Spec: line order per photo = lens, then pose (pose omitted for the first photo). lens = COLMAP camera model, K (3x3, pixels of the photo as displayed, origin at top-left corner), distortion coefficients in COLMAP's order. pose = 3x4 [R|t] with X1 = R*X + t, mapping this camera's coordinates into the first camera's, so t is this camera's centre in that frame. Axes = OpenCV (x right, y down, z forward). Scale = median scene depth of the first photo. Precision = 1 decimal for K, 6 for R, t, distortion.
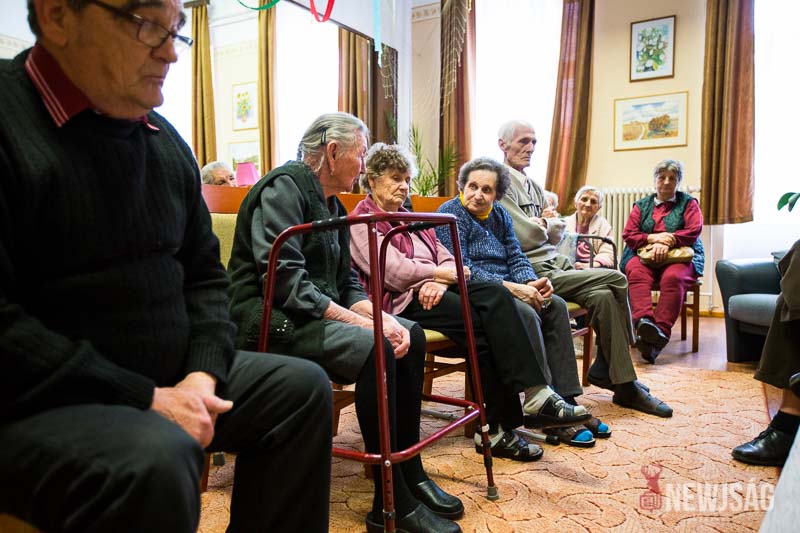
lens RADIAL K [[597.0, 0, 397.3], [0, 597.0, 265.7], [0, 0, 1]] dist [-0.000404, 0.045142]
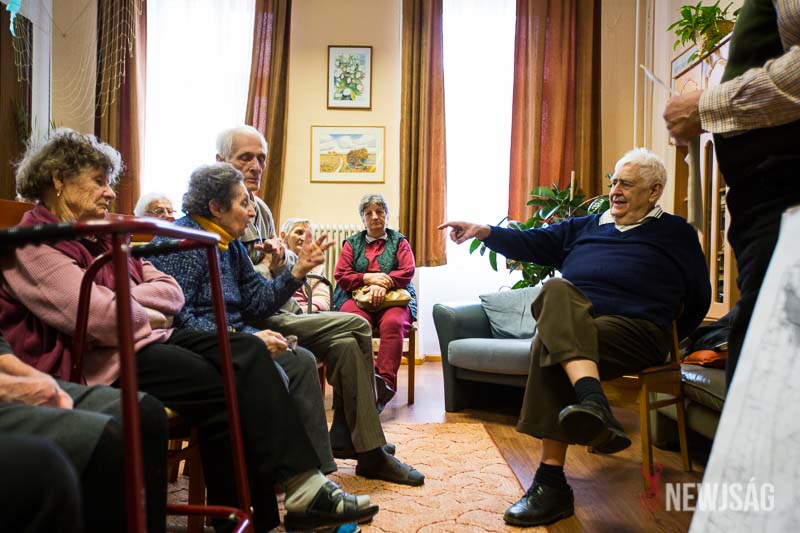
lens RADIAL K [[684.0, 0, 394.0], [0, 684.0, 262.5], [0, 0, 1]] dist [0.008176, 0.024837]
pose [[0.865807, 0.027056, 0.499645, -0.053297], [0.010293, 0.997363, -0.071844, 0.003115], [-0.500271, 0.067346, 0.863246, 0.096008]]
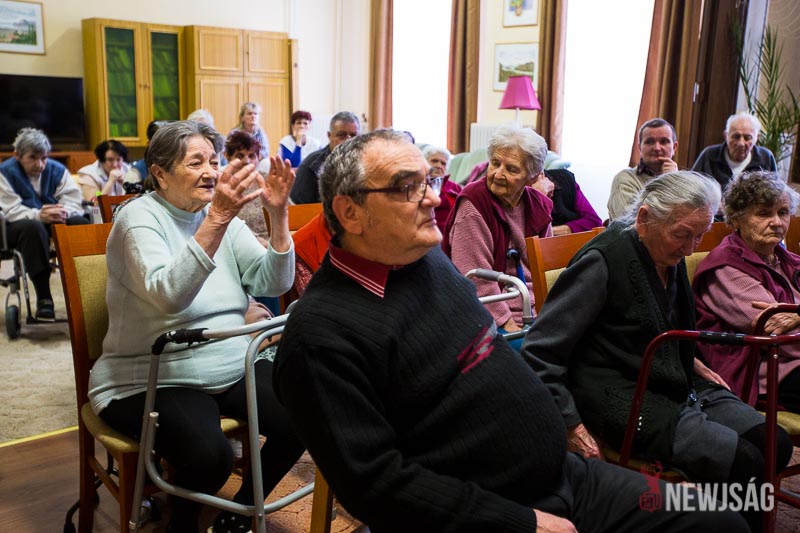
lens RADIAL K [[827.6, 0, 401.1], [0, 827.6, 266.5], [0, 0, 1]] dist [0.027003, 0.000000]
pose [[0.940082, 0.093746, -0.327806, -0.053147], [-0.054692, 0.990469, 0.126410, -0.113044], [0.336532, -0.100908, 0.936250, -0.112322]]
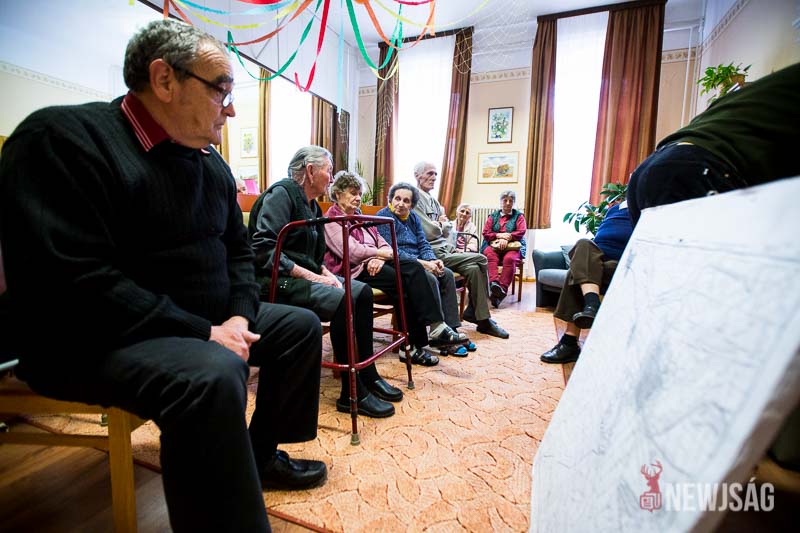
lens RADIAL K [[363.8, 0, 397.7], [0, 363.8, 267.8], [0, 0, 1]] dist [-0.041601, 0.004850]
pose [[0.988602, 0.016728, 0.149624, -0.016393], [-0.024681, 0.998370, 0.051456, -0.000386], [-0.148519, -0.054562, 0.987403, 0.007876]]
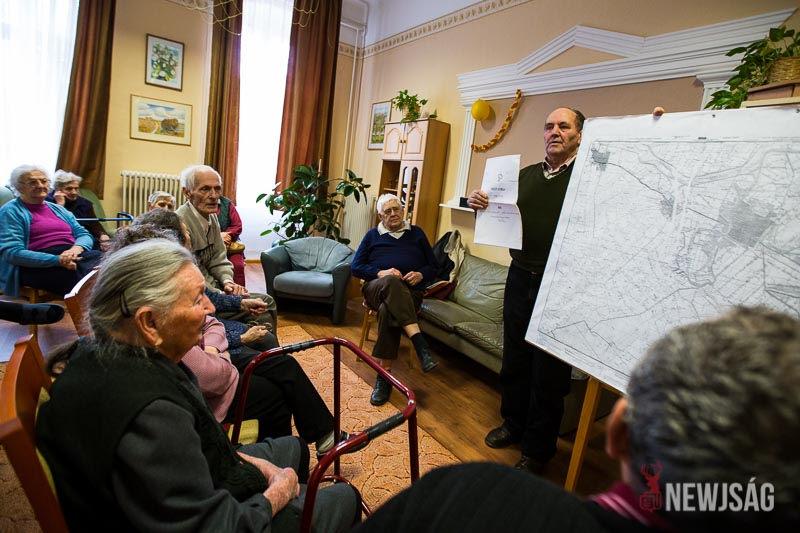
lens RADIAL K [[393.5, 0, 404.1], [0, 393.5, 246.2], [0, 0, 1]] dist [-0.043208, 0.004443]
pose [[0.385745, -0.088728, 0.918329, -0.213411], [-0.058931, 0.990963, 0.120500, -0.151660], [-0.920721, -0.100600, 0.377031, 0.279393]]
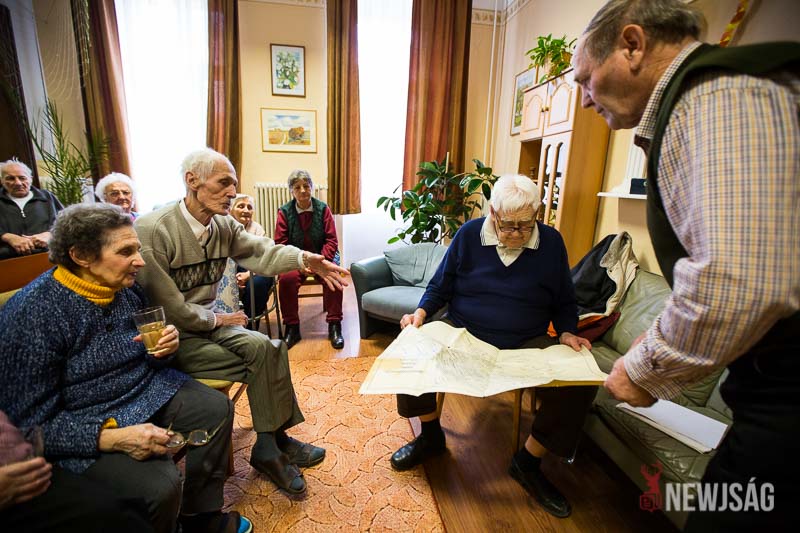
lens RADIAL K [[369.7, 0, 399.4], [0, 369.7, 263.6], [0, 0, 1]] dist [-0.025766, 0.003545]
pose [[0.766630, -0.110286, 0.632547, 0.107584], [0.005393, 0.986210, 0.165411, -0.127432], [-0.642067, -0.123398, 0.756653, 0.317900]]
